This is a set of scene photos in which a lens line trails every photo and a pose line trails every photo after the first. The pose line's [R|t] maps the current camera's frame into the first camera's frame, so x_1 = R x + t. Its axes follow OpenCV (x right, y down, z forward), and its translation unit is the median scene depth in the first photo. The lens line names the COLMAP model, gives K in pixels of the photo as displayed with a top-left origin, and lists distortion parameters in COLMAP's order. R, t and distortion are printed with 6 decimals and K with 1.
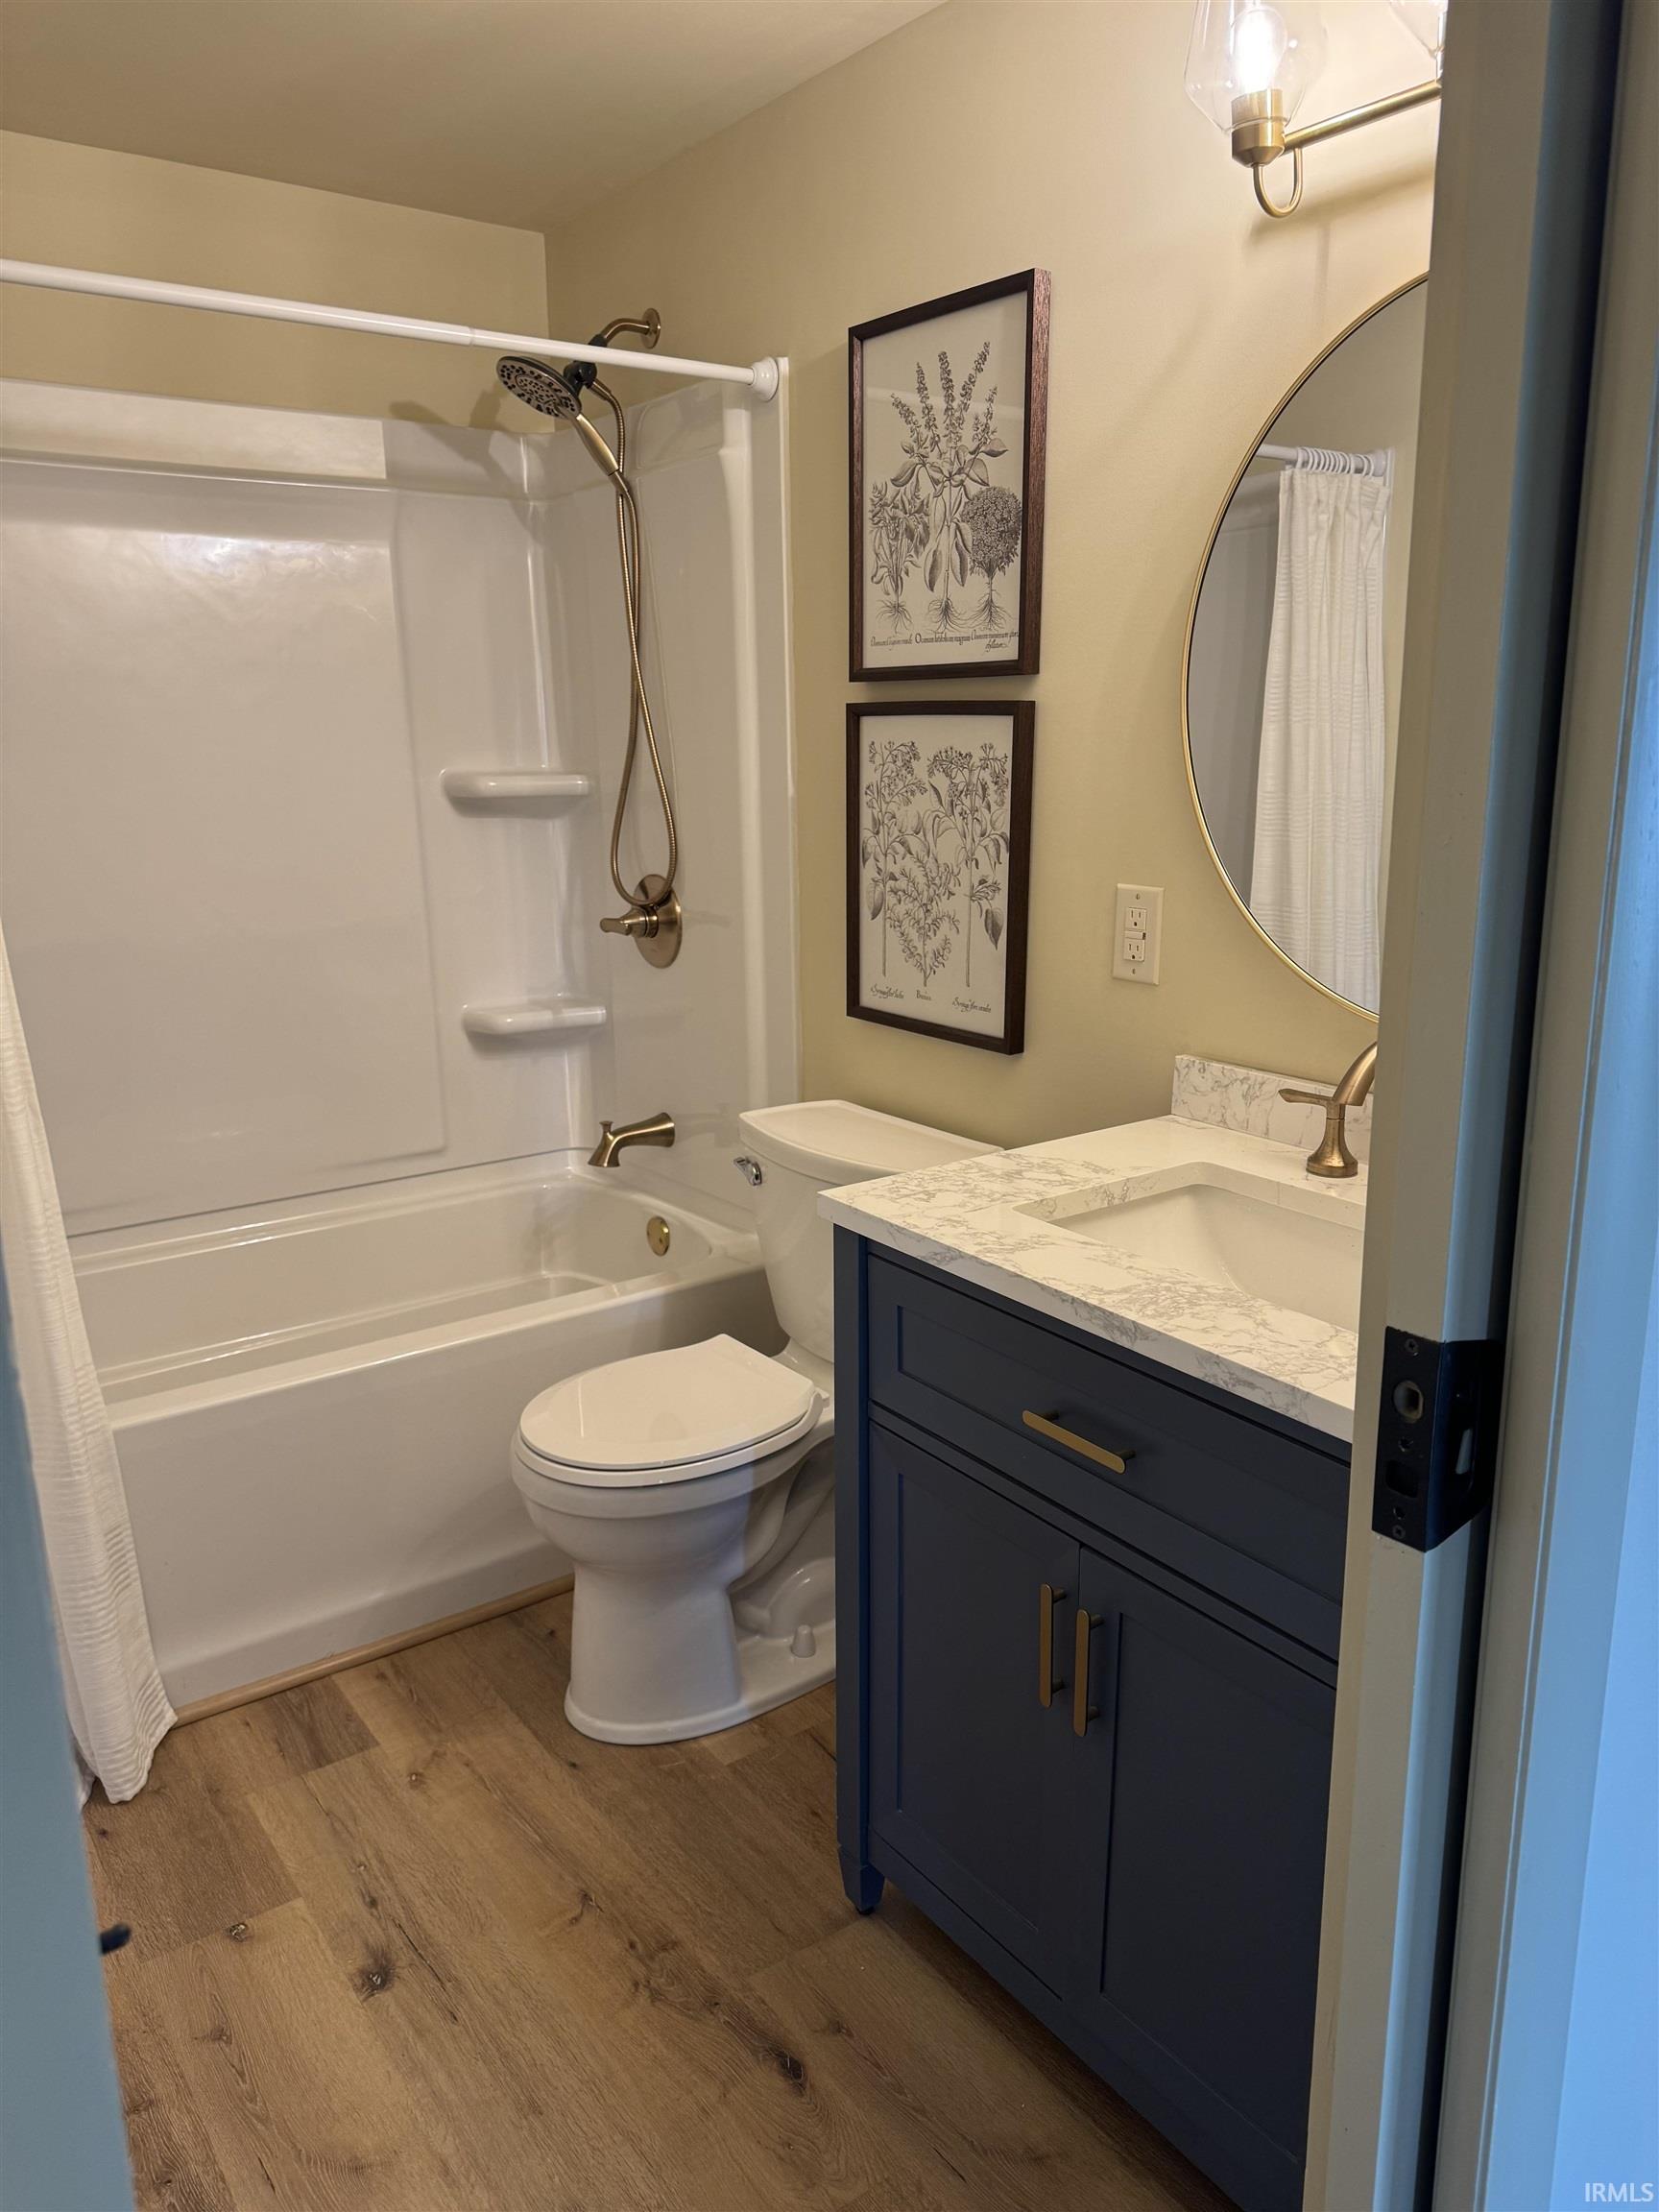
lens RADIAL K [[1565.3, 0, 837.0], [0, 1565.3, 1127.8], [0, 0, 1]] dist [0.171867, -0.232898]
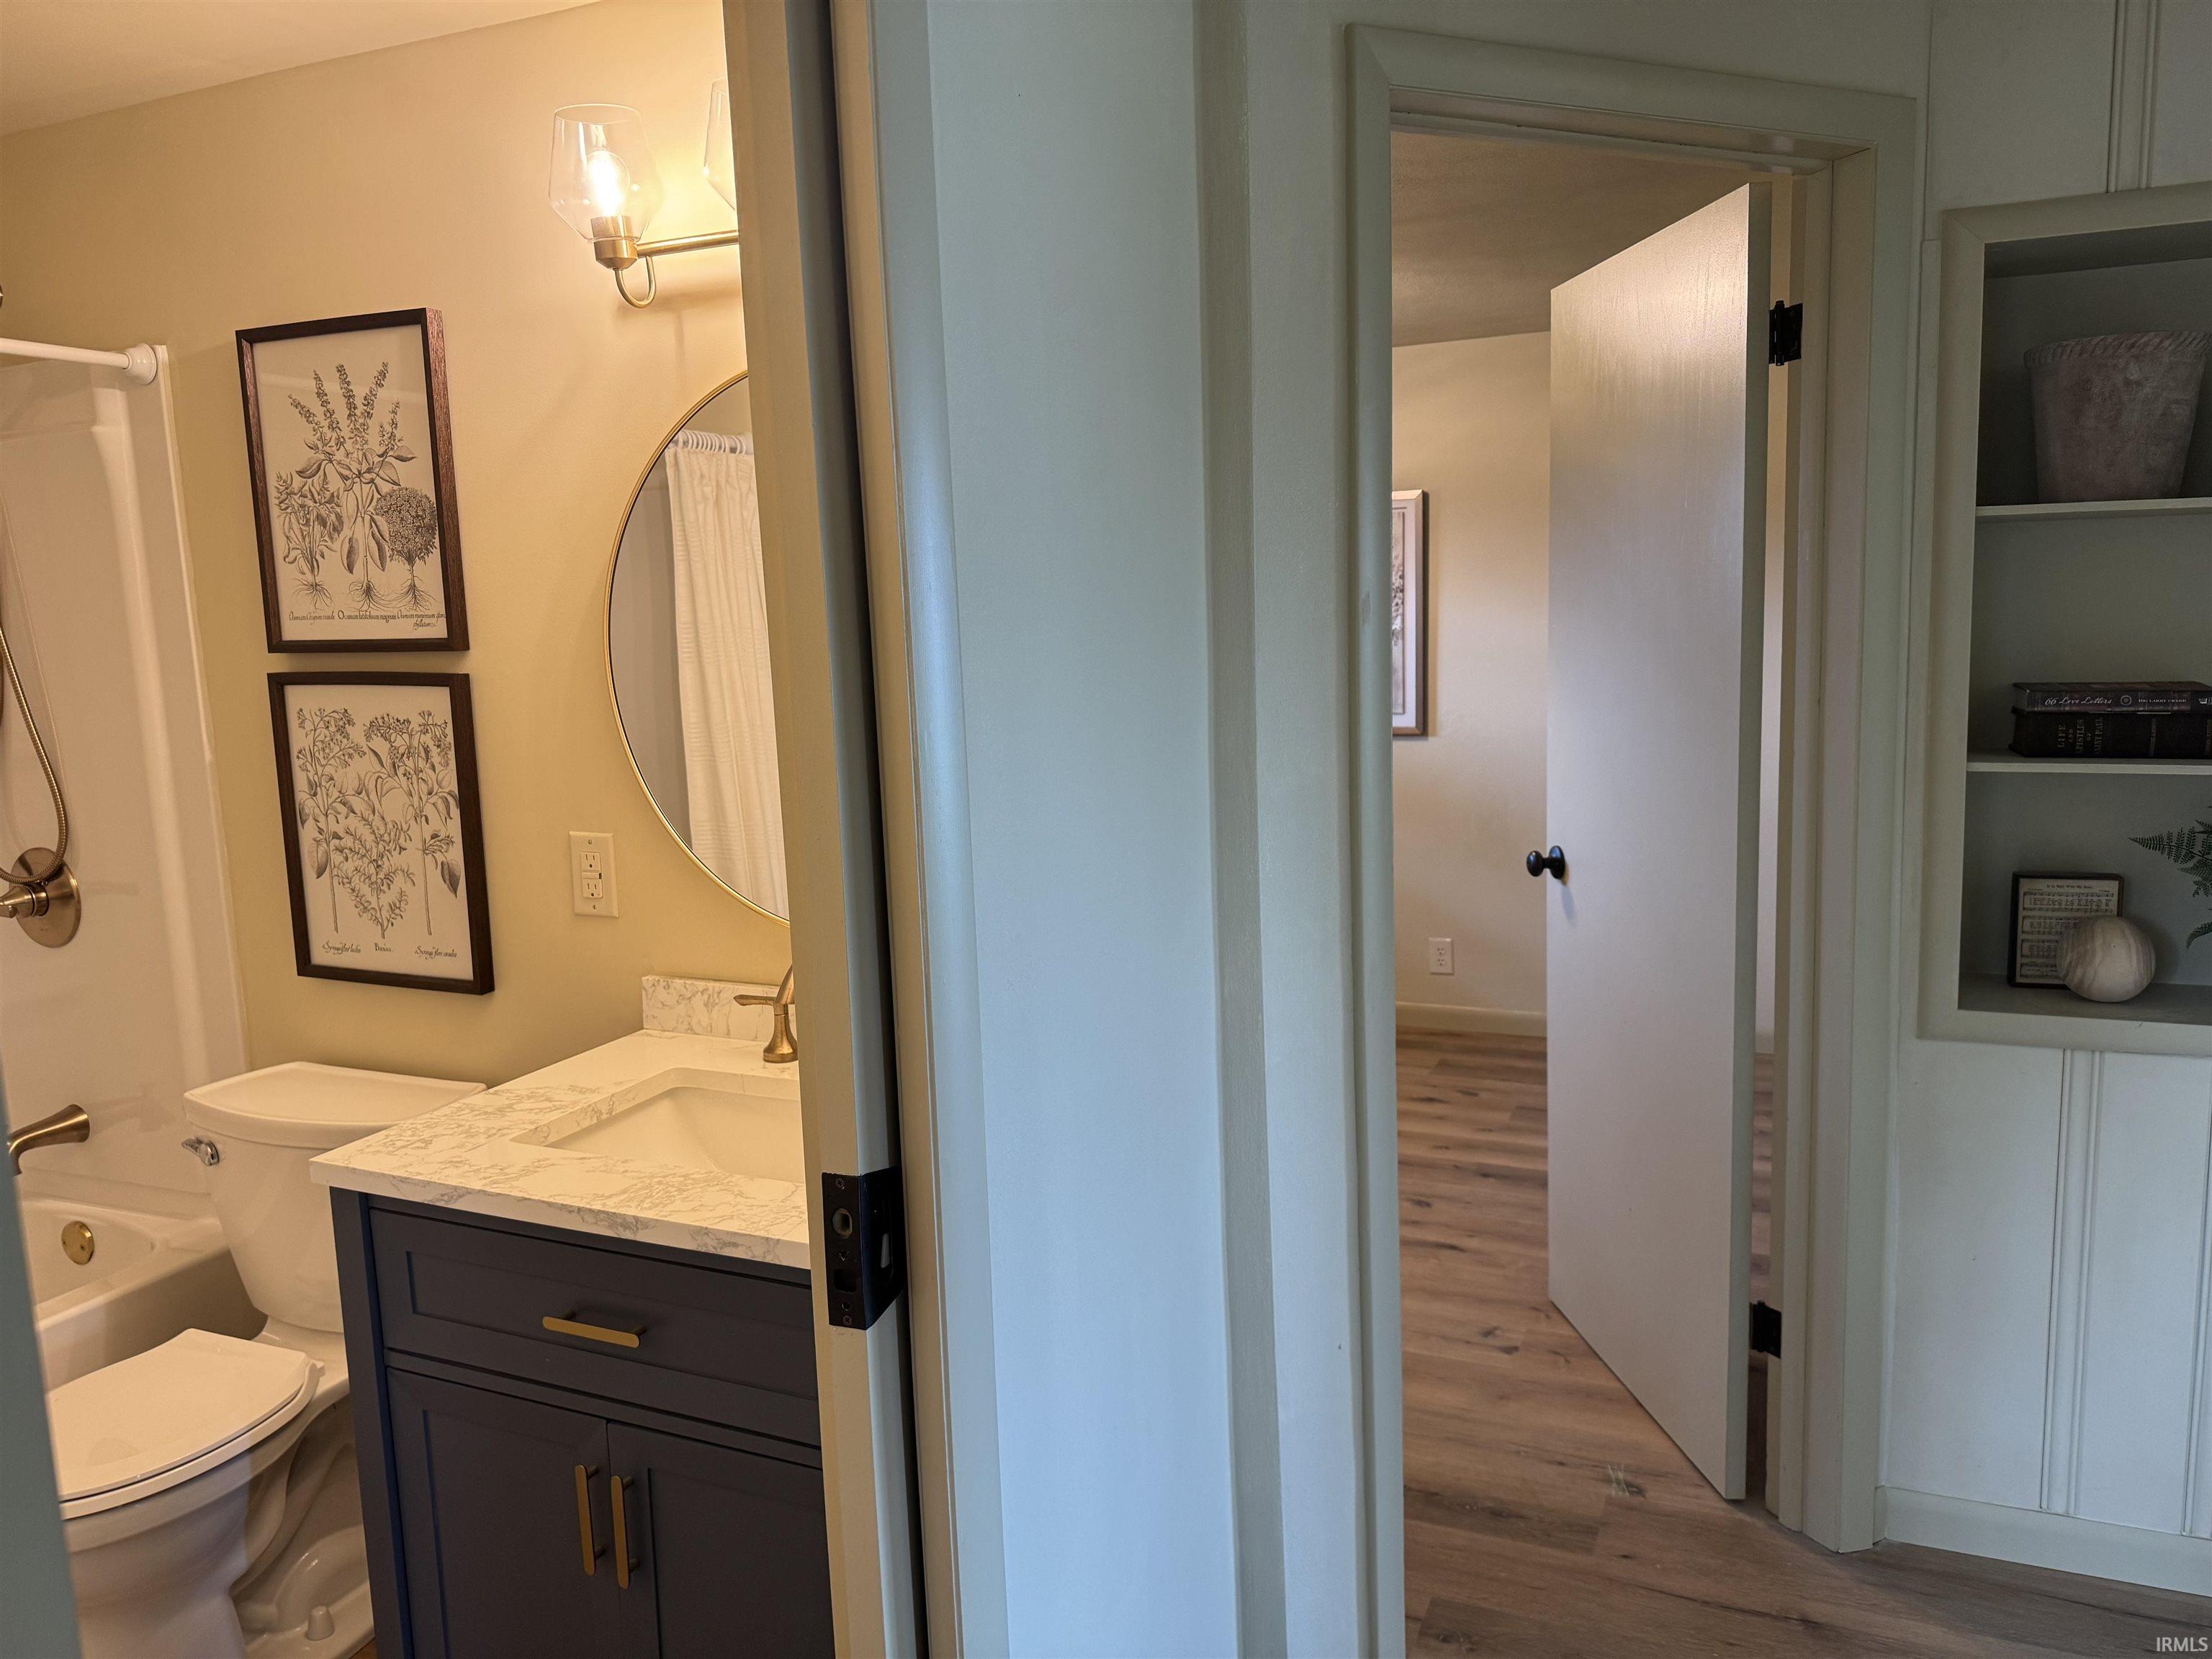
lens RADIAL K [[1541.1, 0, 1158.5], [0, 1541.1, 829.9], [0, 0, 1]] dist [0.005008, -0.029266]
pose [[0.851250, -0.085674, 0.517720, -0.029448], [0.145691, 0.986382, -0.076318, -0.010359], [-0.504131, 0.140393, 0.852140, -0.130539]]
